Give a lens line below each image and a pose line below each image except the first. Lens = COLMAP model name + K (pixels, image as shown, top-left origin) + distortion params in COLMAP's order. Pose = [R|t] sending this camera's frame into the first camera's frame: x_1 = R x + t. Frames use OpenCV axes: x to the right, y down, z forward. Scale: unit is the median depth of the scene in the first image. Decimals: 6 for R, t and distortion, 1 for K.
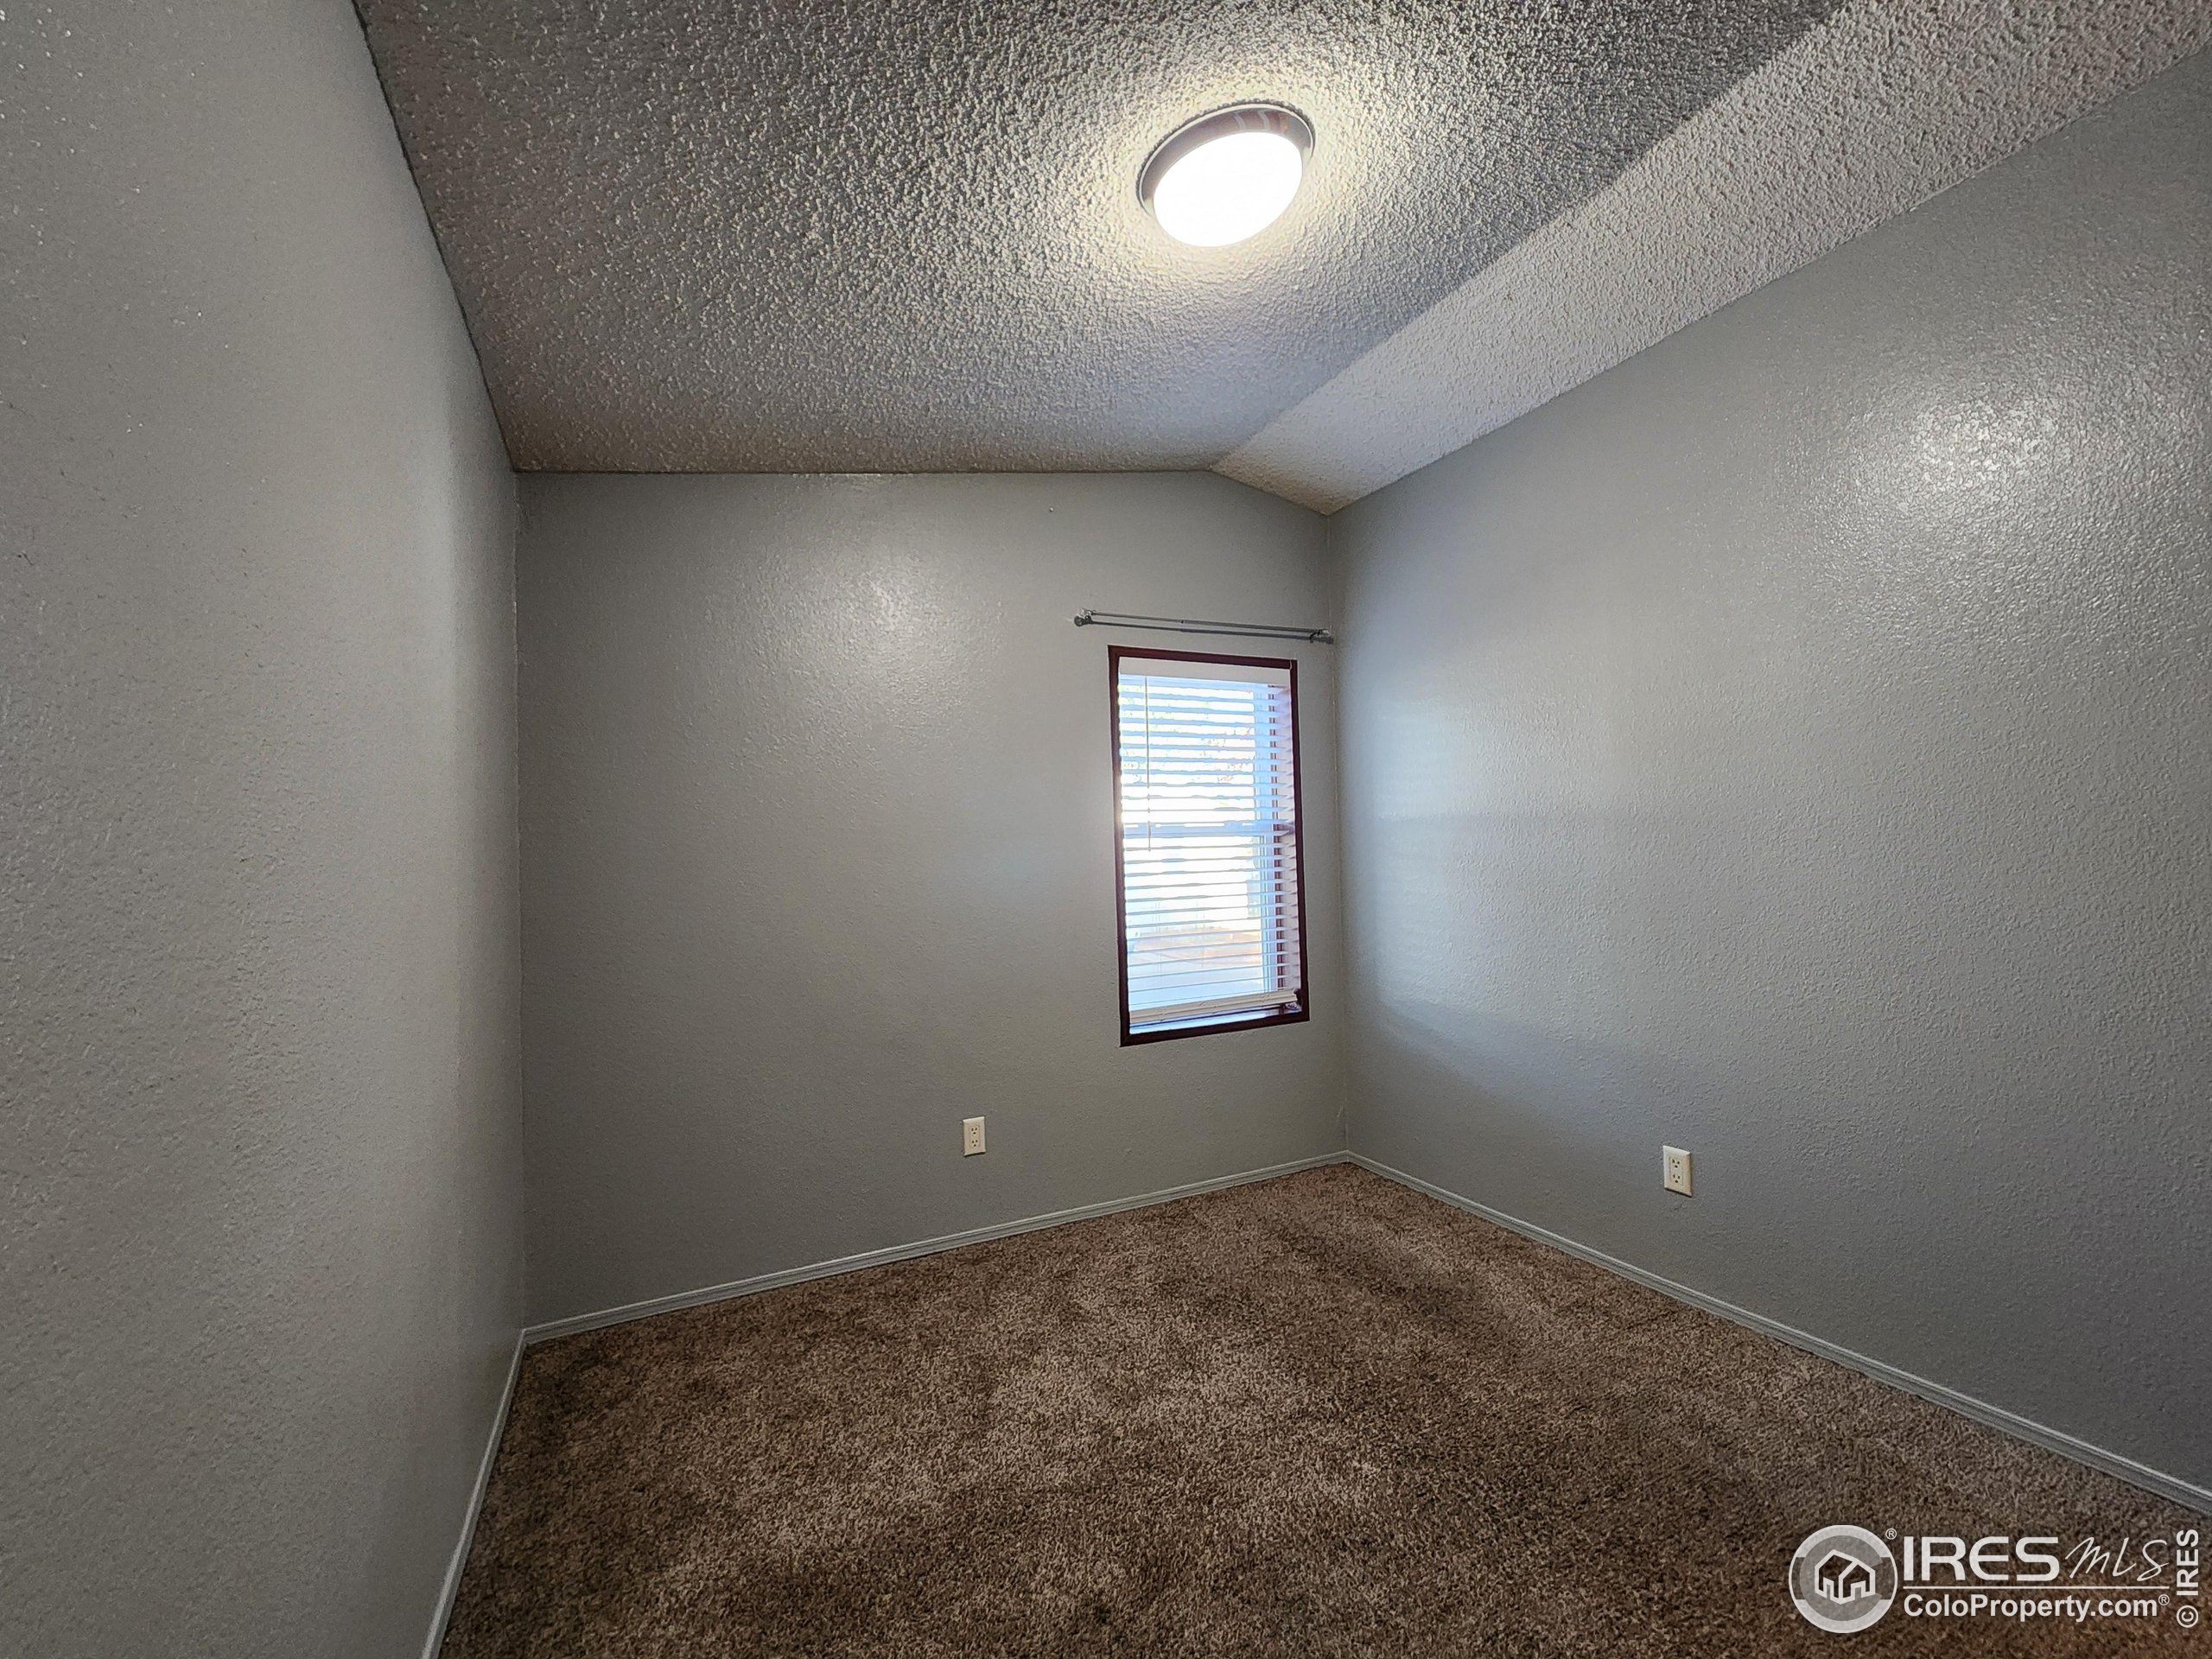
lens RADIAL K [[904.1, 0, 1098.7], [0, 904.1, 839.5], [0, 0, 1]] dist [-0.001363, 0.000062]
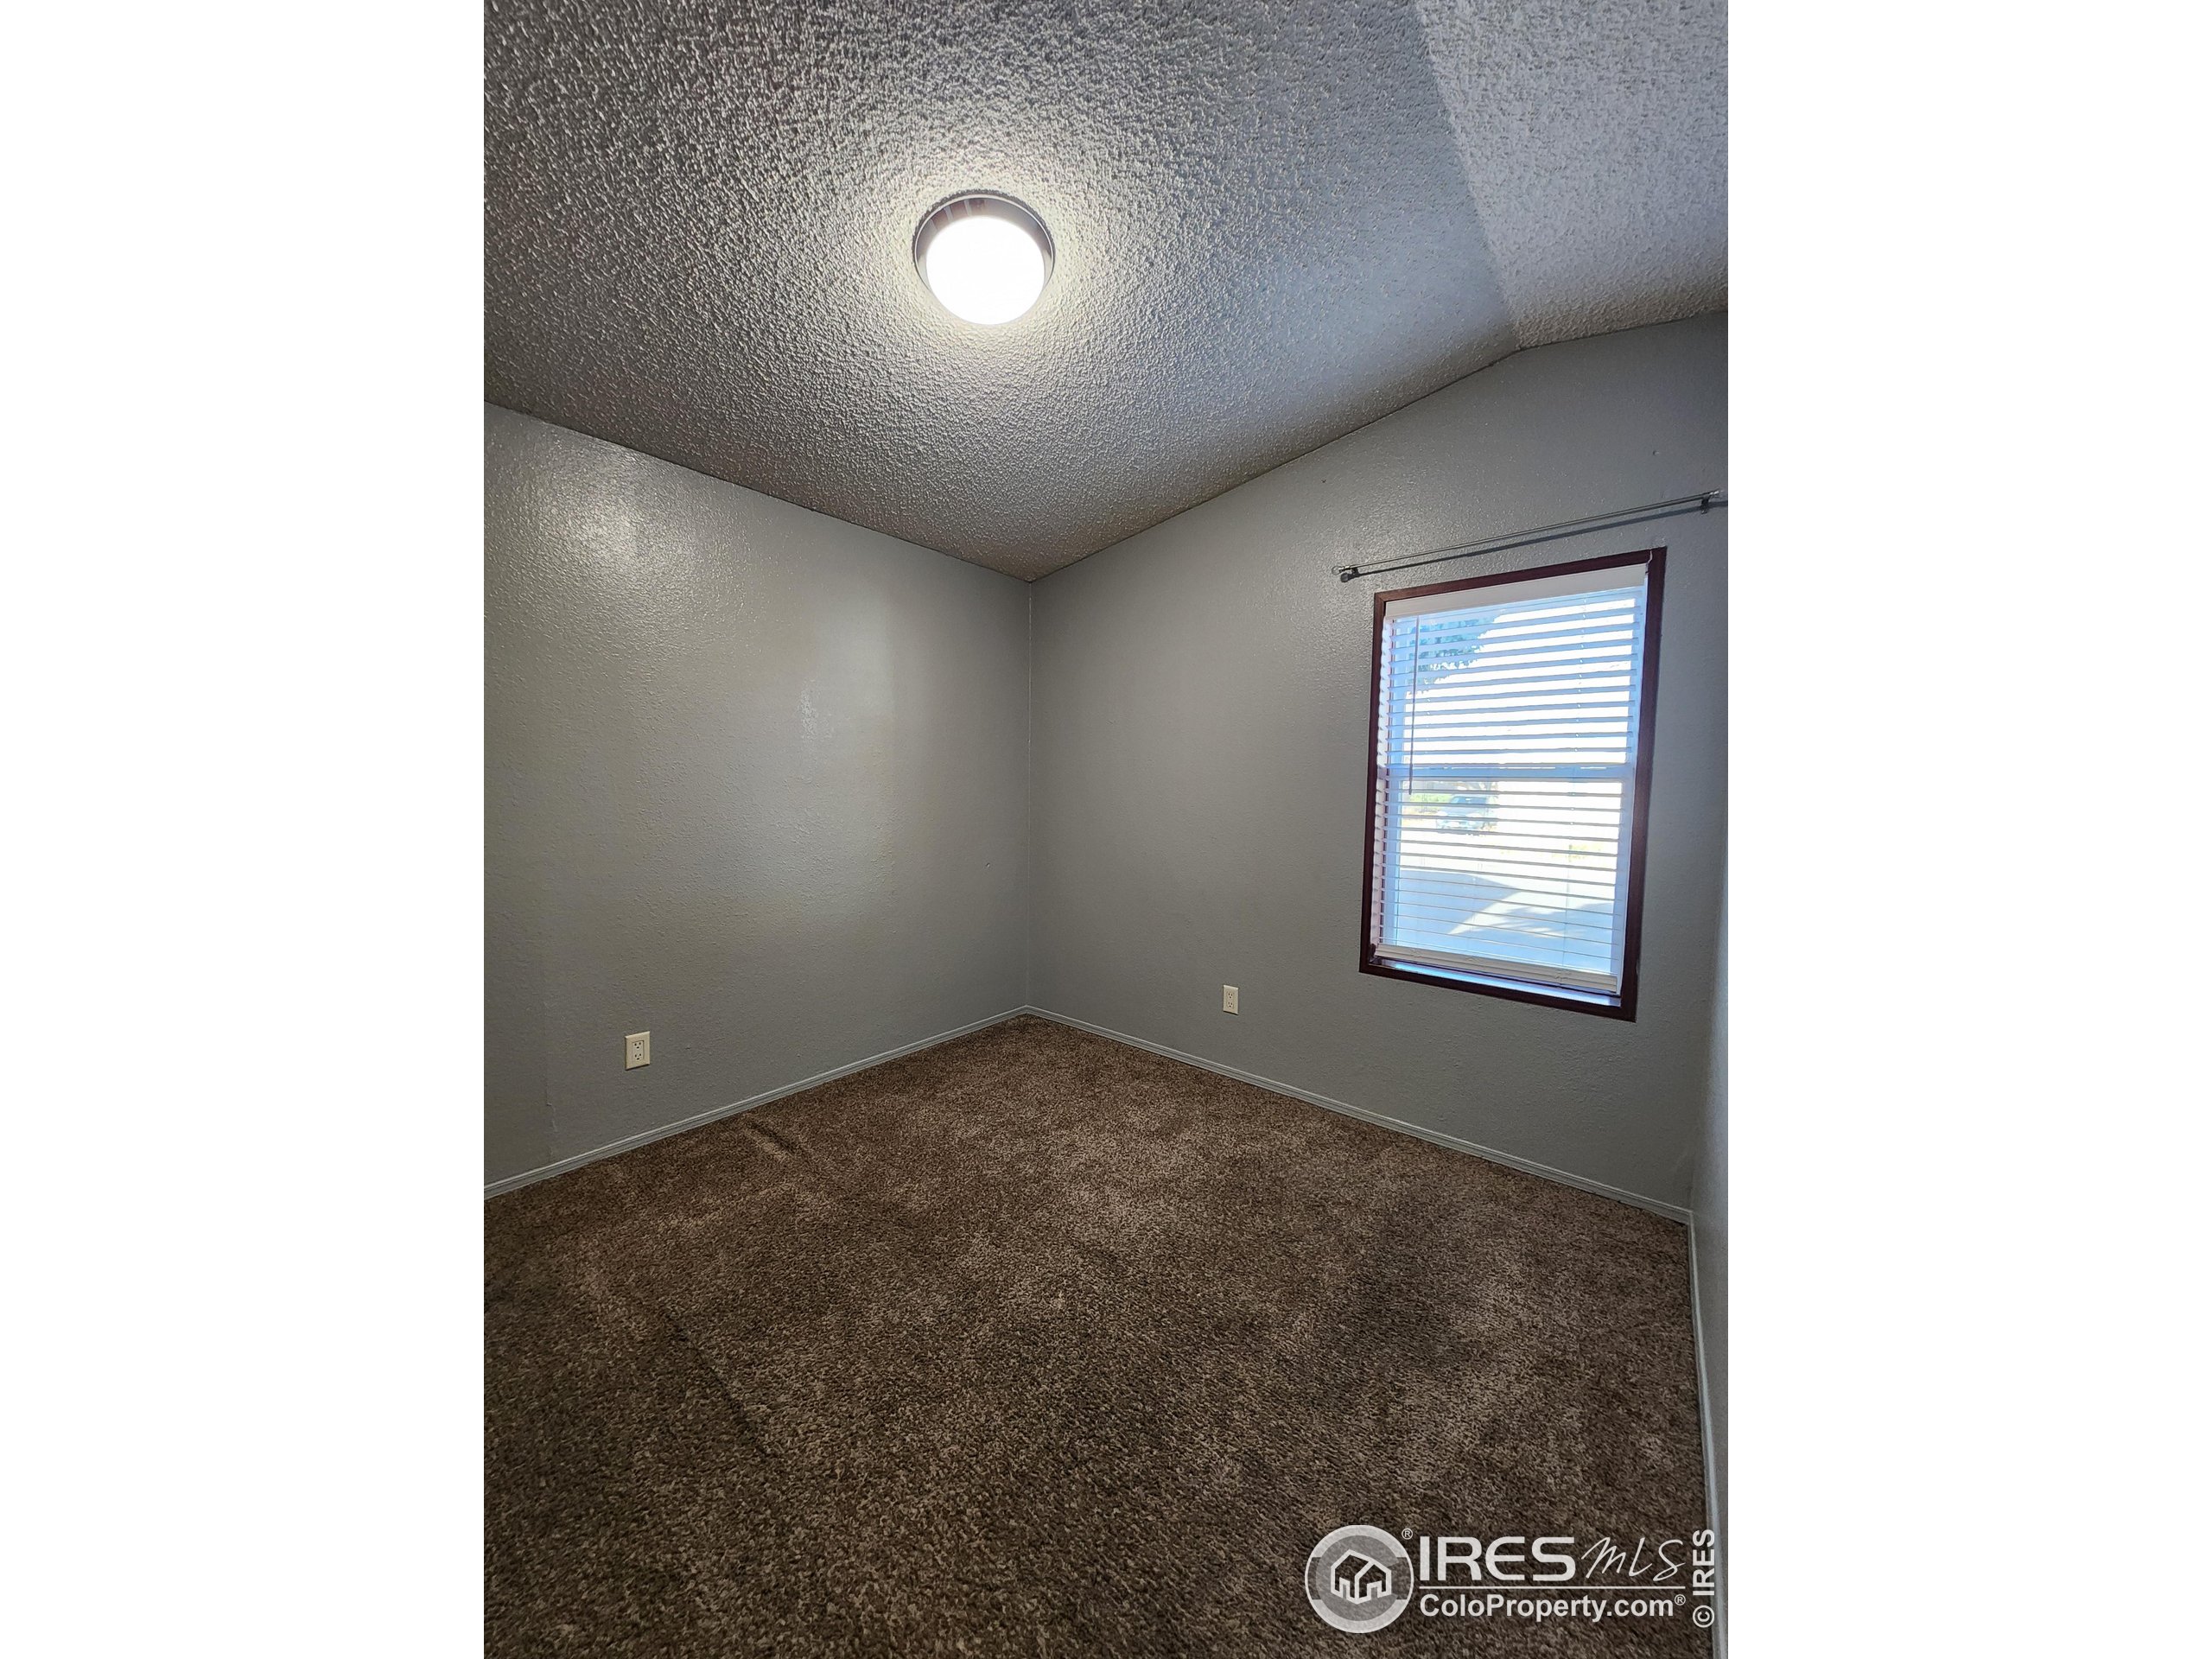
lens RADIAL K [[678.0, 0, 1104.0], [0, 678.0, 828.4], [0, 0, 1]] dist [-0.000333, 0.000177]
pose [[0.425585, 0.101916, -0.899161, 0.720870], [-0.009082, 0.994069, 0.108374, -0.033369], [0.904873, -0.037956, 0.423986, 0.452737]]
